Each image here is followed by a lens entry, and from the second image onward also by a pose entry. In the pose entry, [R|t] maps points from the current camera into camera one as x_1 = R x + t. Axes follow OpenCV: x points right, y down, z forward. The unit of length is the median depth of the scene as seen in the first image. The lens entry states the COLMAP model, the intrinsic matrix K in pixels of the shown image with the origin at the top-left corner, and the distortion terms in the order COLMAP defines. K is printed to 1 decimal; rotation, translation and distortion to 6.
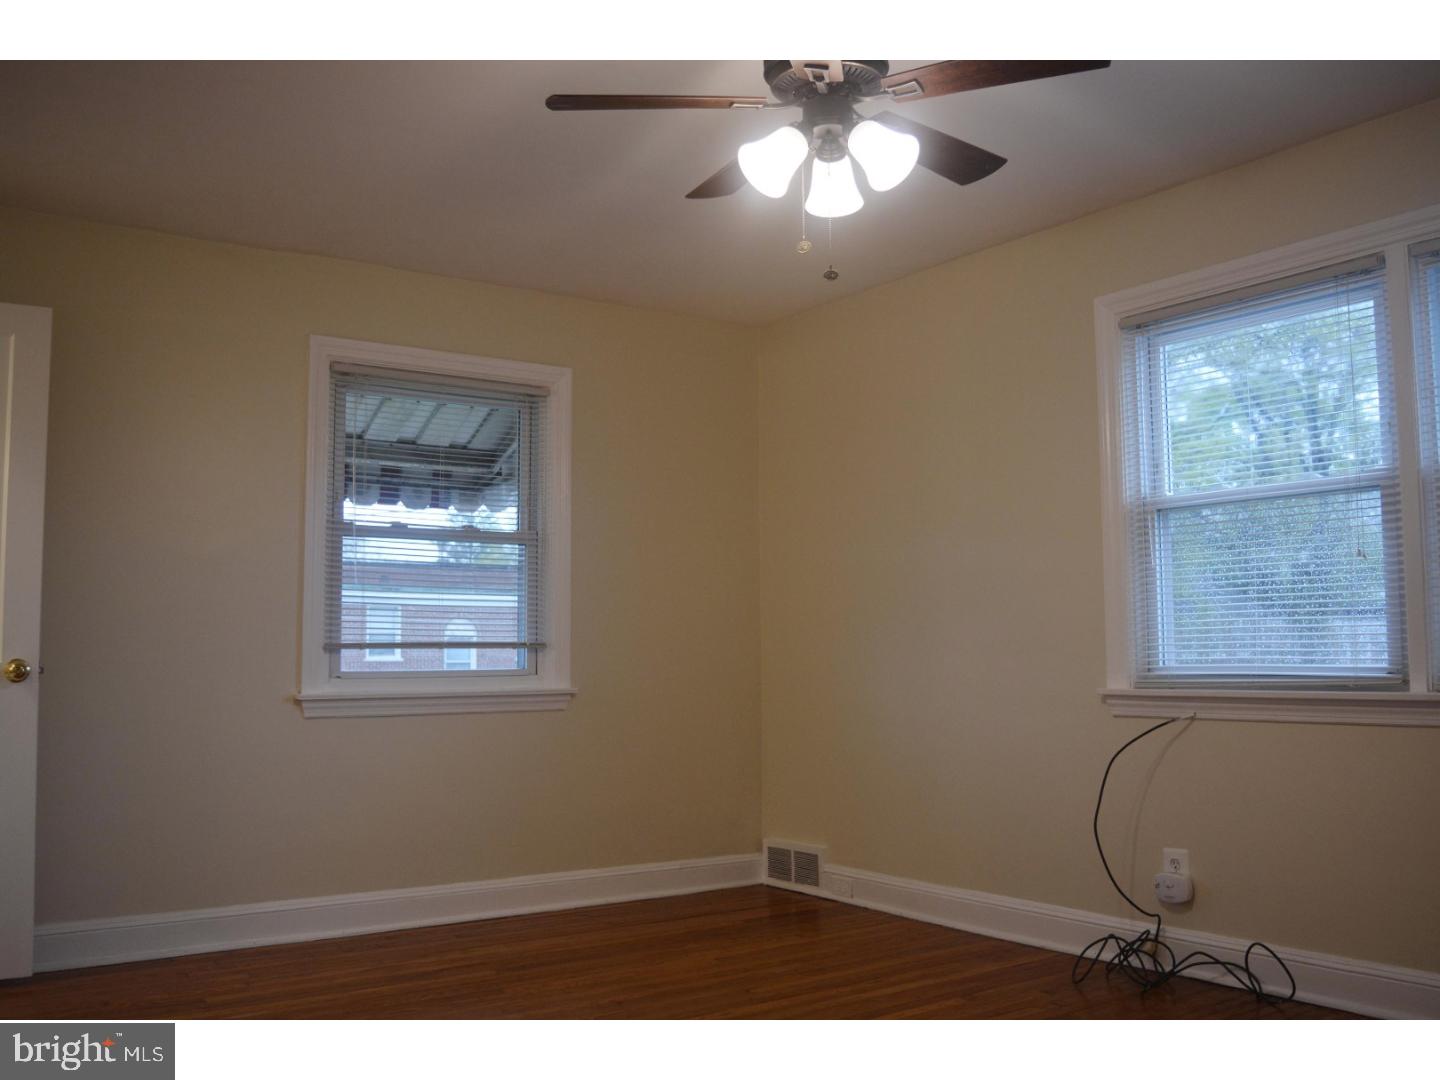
lens RADIAL K [[1388.2, 0, 720.0], [0, 1388.2, 540.0], [0, 0, 1]] dist [-0.004402, -0.009046]
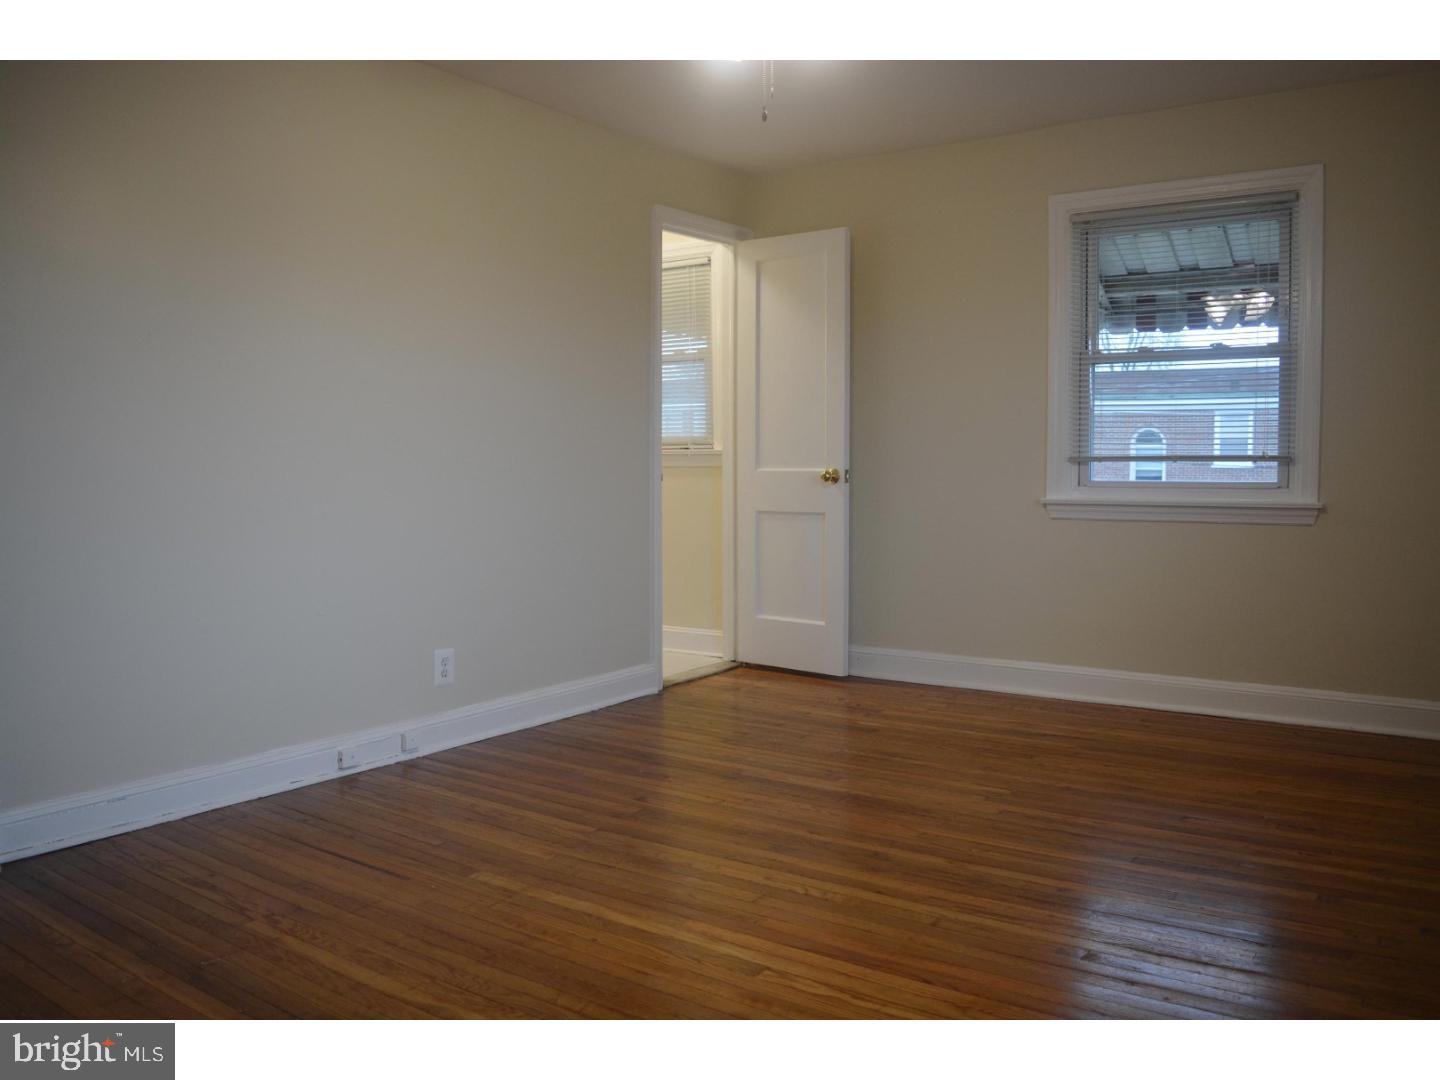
lens RADIAL K [[1132.8, 0, 720.0], [0, 1132.8, 540.0], [0, 0, 1]] dist [-0.105497, 0.040187]
pose [[0.358275, 0.064813, -0.931364, 0.483701], [0.074630, 0.992407, 0.097770, 0.027786], [0.930628, -0.104537, 0.350718, 0.362263]]
